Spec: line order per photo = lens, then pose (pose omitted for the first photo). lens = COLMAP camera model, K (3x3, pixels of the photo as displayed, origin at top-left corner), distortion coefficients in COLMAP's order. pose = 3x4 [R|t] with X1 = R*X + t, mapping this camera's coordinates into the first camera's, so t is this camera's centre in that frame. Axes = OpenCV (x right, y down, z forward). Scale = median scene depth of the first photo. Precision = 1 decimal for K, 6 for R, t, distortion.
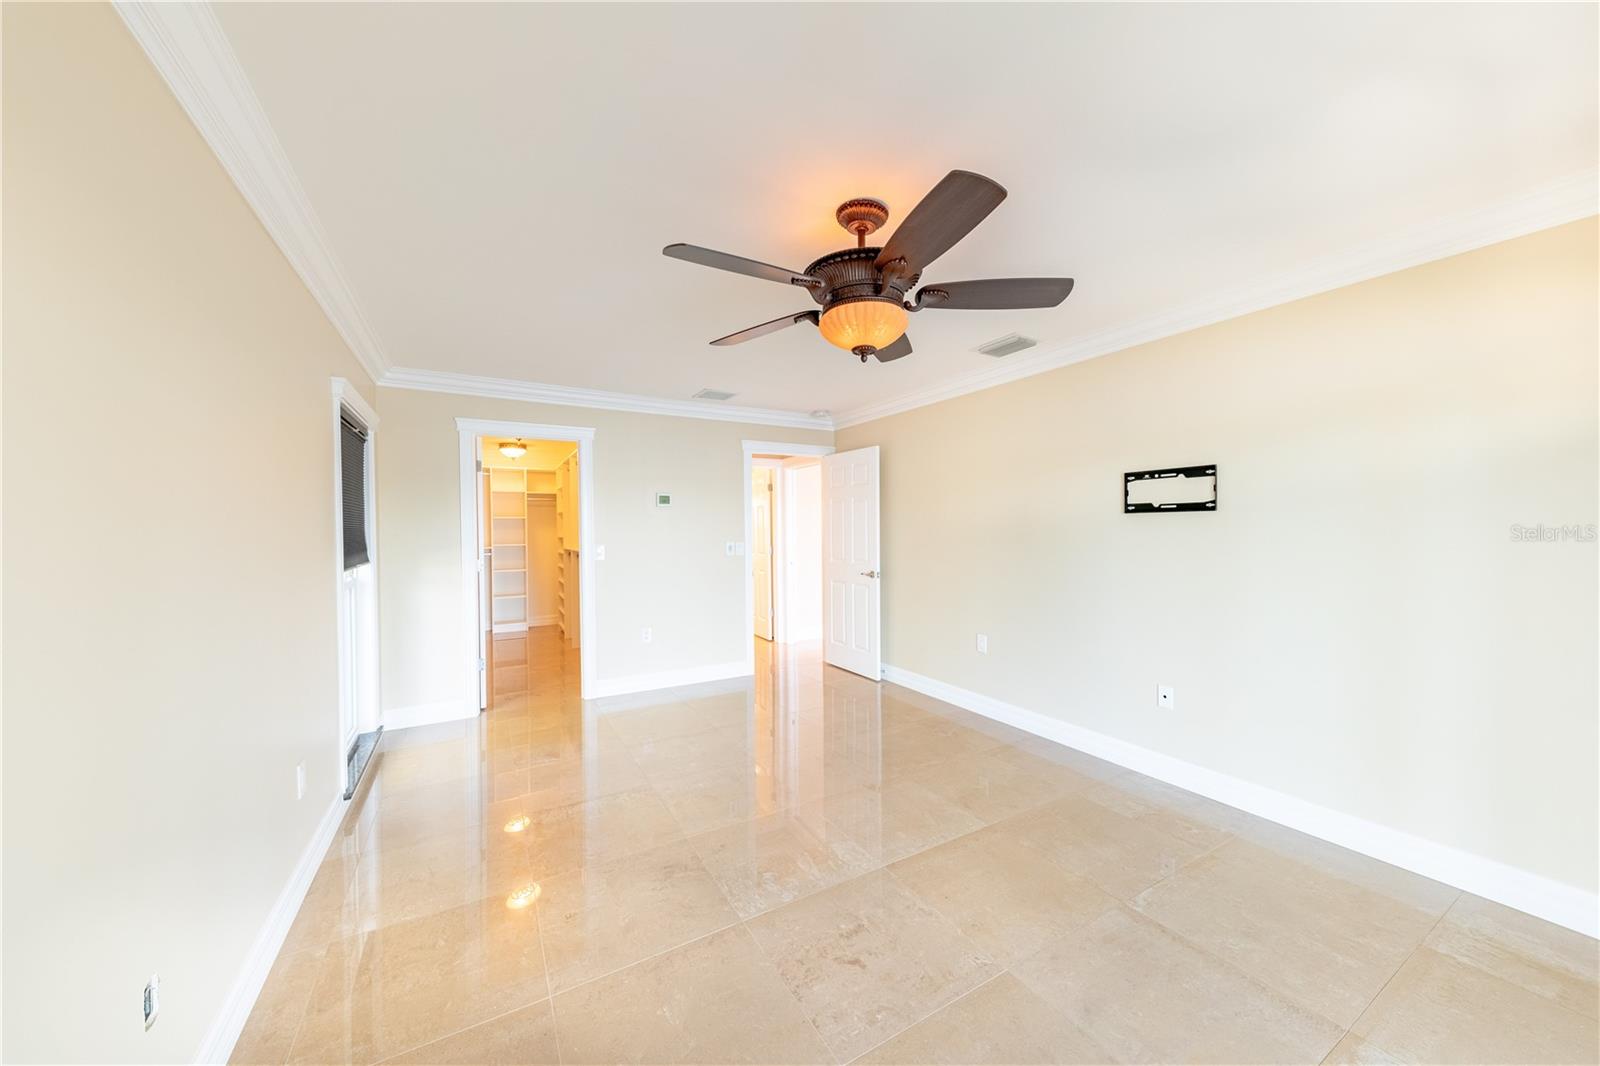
lens RADIAL K [[560.8, 0, 804.6], [0, 560.8, 535.0], [0, 0, 1]] dist [0.016905, -0.008815]
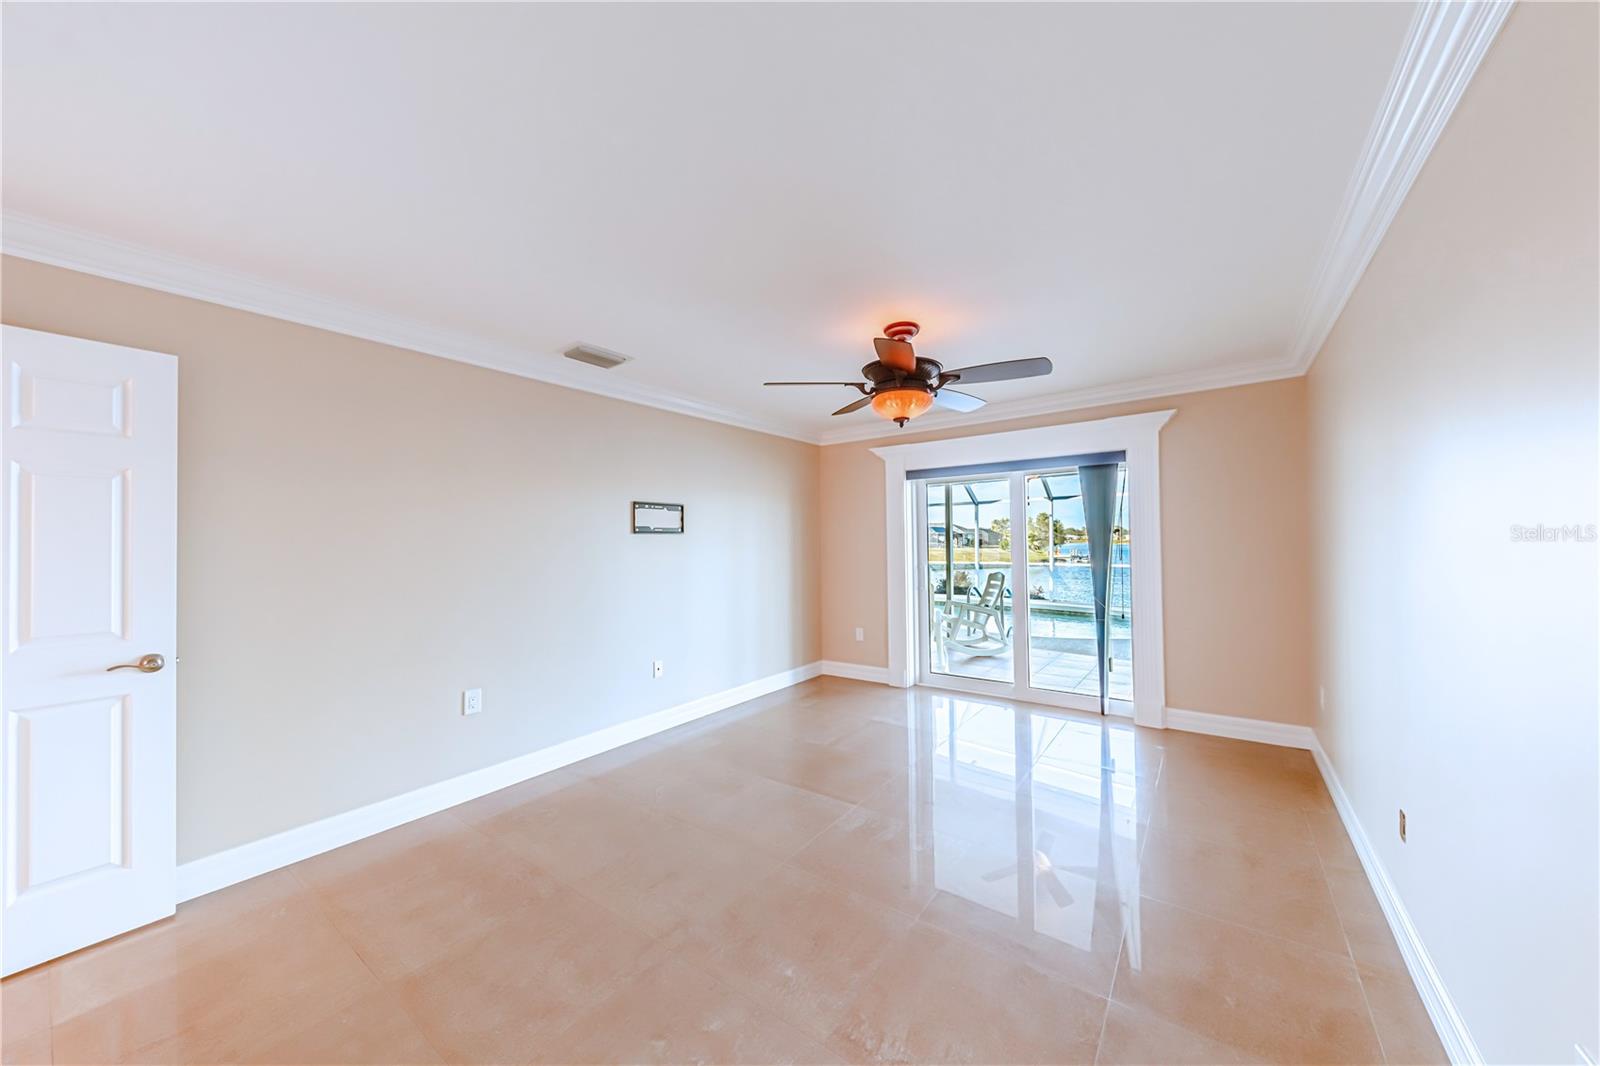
lens RADIAL K [[560.8, 0, 804.6], [0, 560.8, 535.0], [0, 0, 1]] dist [0.016905, -0.008815]
pose [[-0.416716, 0.018189, 0.908855, -0.717170], [0.017965, 0.999769, -0.011772, -0.014338], [-0.908859, 0.011422, -0.416946, 1.180540]]
